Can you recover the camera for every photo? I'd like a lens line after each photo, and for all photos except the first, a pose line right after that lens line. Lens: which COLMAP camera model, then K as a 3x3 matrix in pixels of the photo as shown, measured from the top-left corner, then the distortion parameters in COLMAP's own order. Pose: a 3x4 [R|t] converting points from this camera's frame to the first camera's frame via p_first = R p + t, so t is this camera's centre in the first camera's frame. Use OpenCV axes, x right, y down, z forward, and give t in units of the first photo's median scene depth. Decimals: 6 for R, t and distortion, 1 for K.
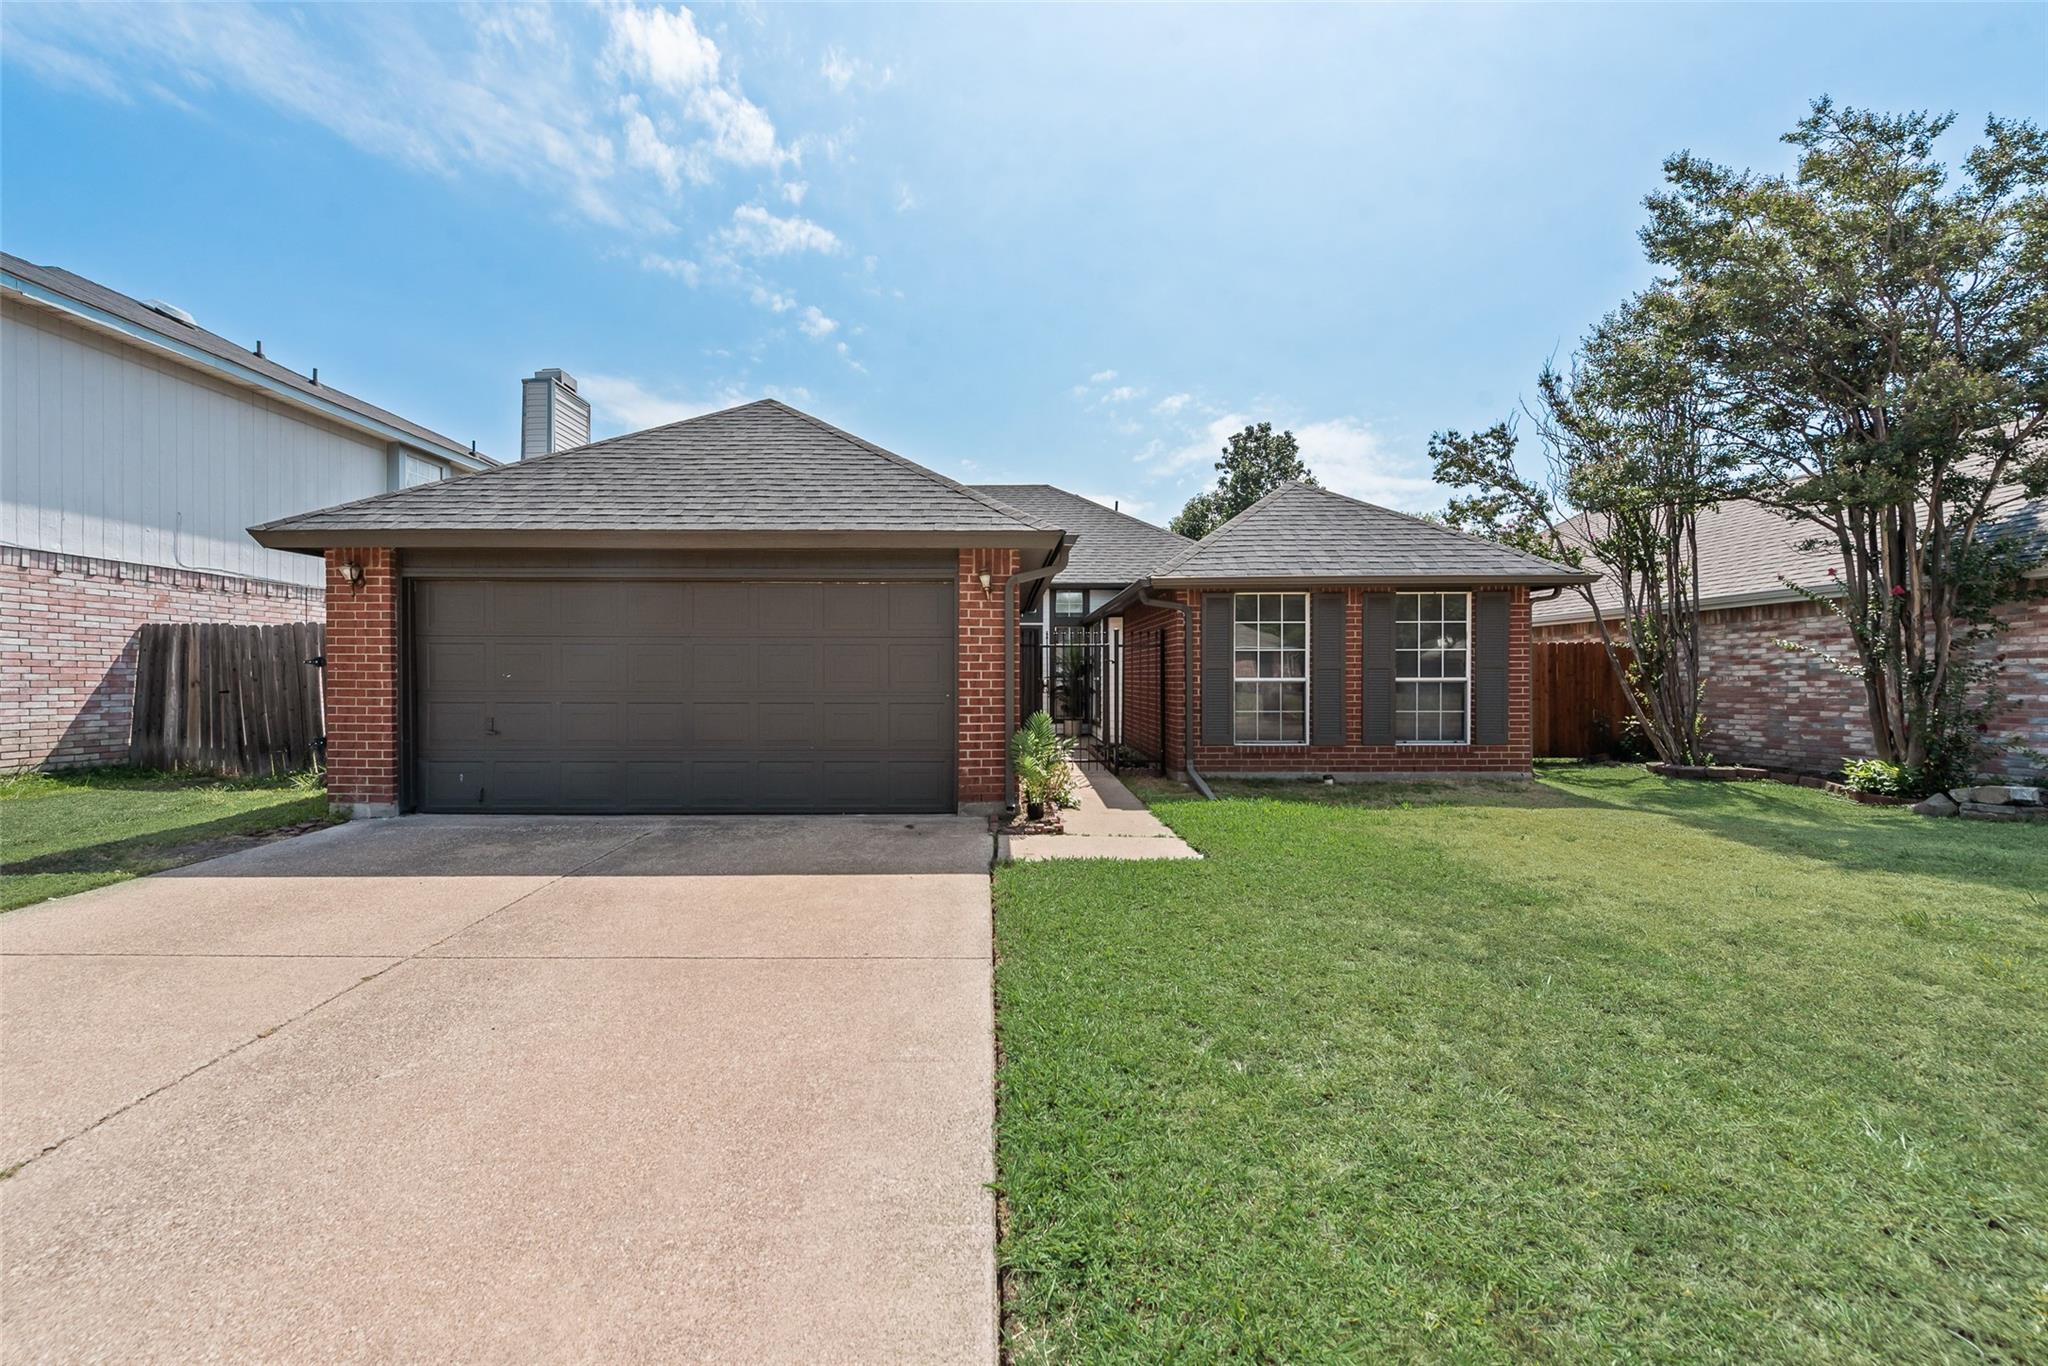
lens RADIAL K [[808.7, 0, 1025.5], [0, 808.7, 676.8], [0, 0, 1]] dist [0.009844, -0.000017]
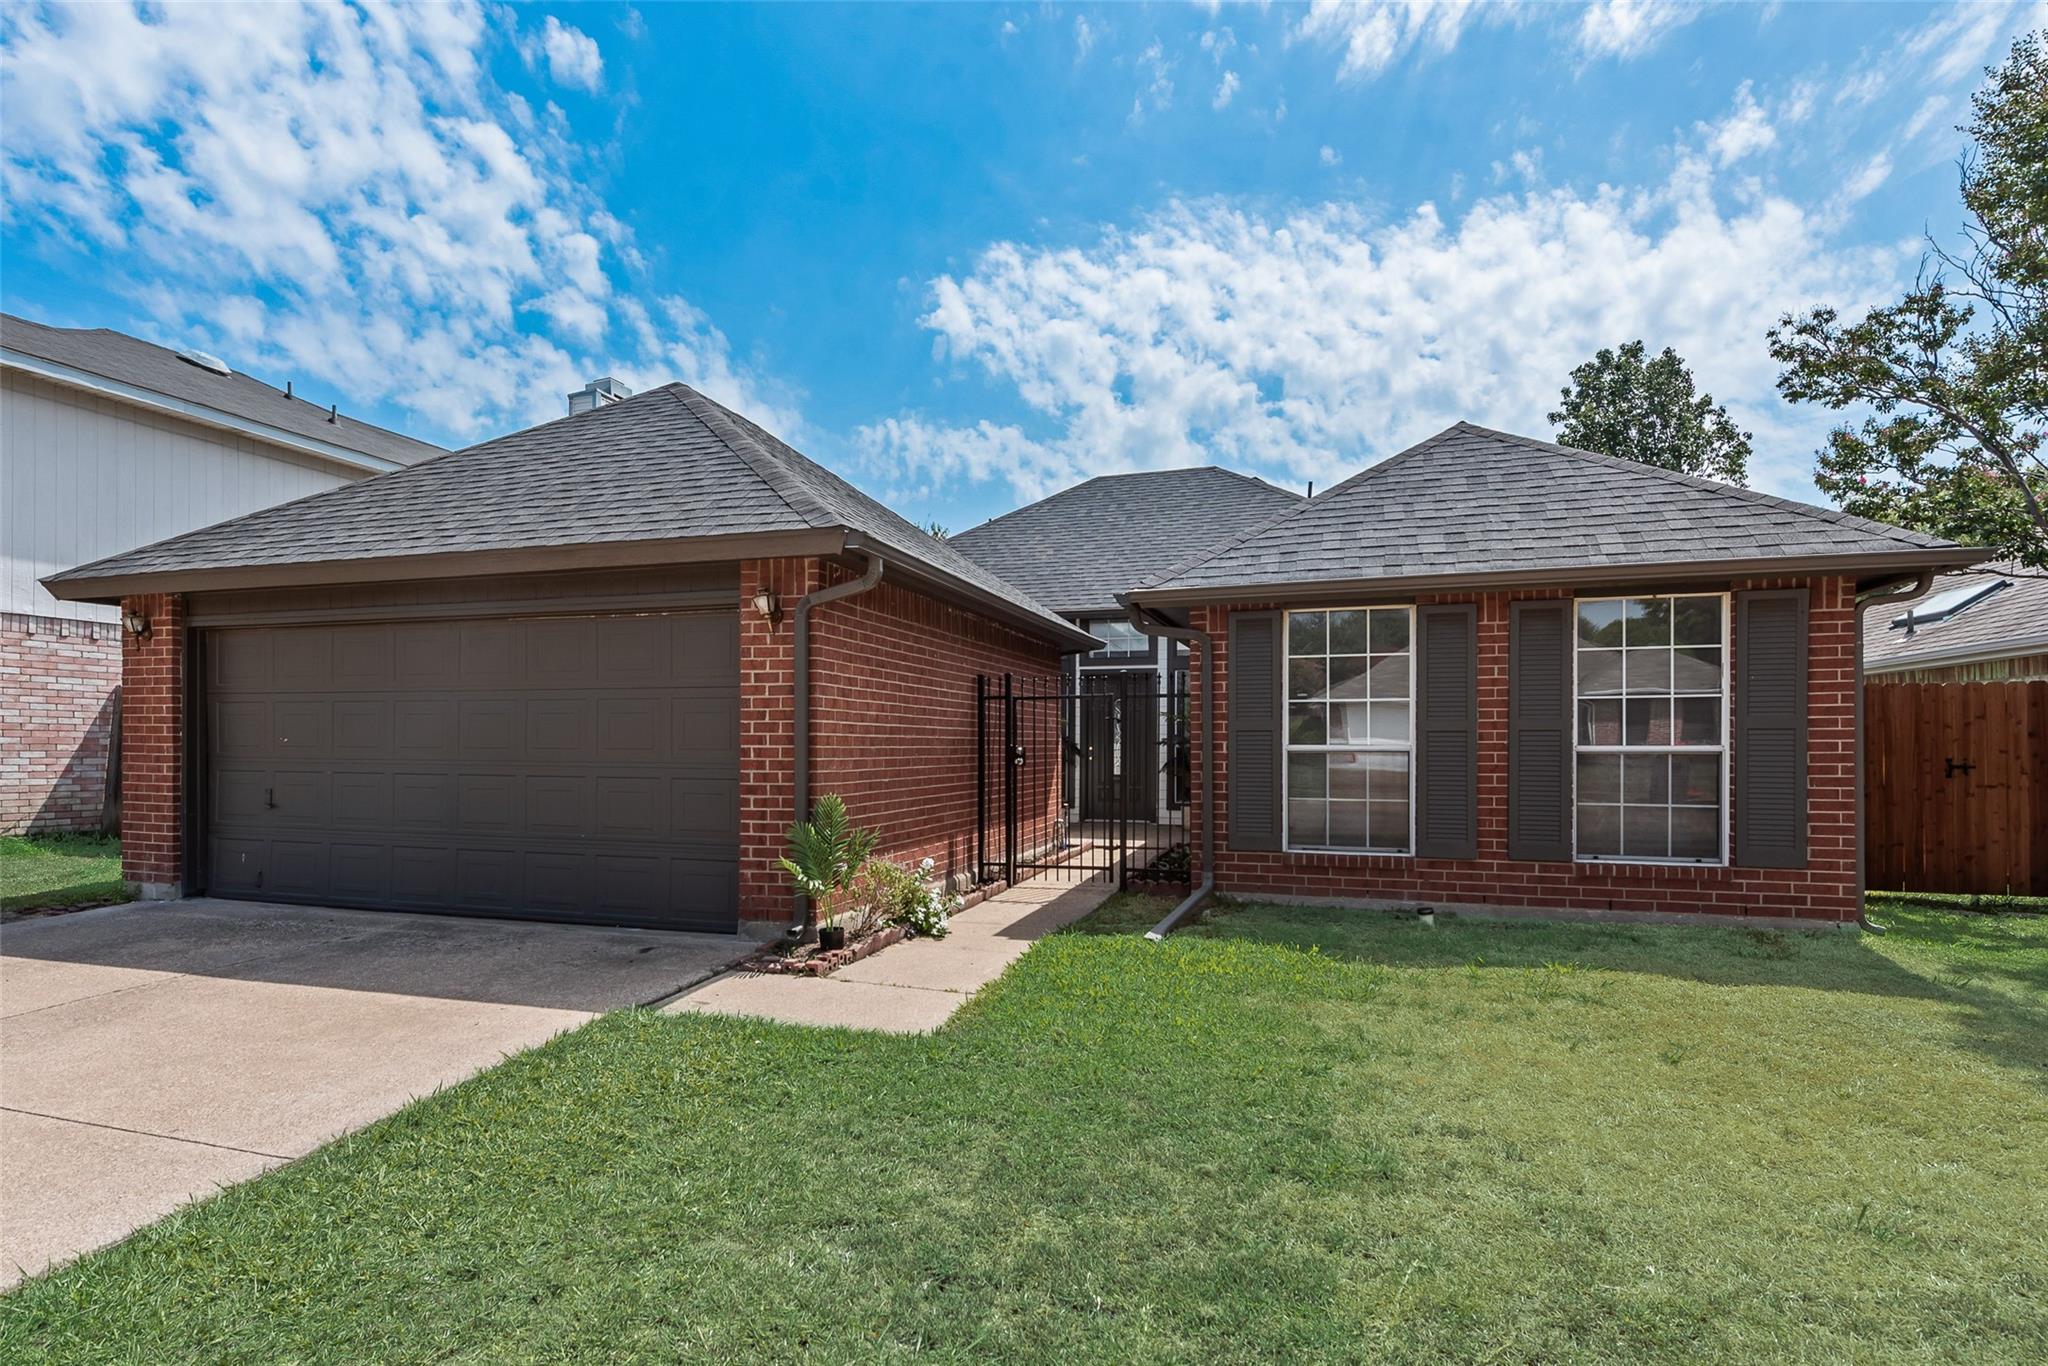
lens RADIAL K [[1076.3, 0, 962.8], [0, 1076.3, 739.4], [0, 0, 1]] dist [0.013523, -0.002186]
pose [[0.944530, 0.001417, -0.328423, 0.311484], [-0.002420, 0.999994, -0.002645, -0.000176], [0.328417, 0.003293, 0.944527, 0.132004]]
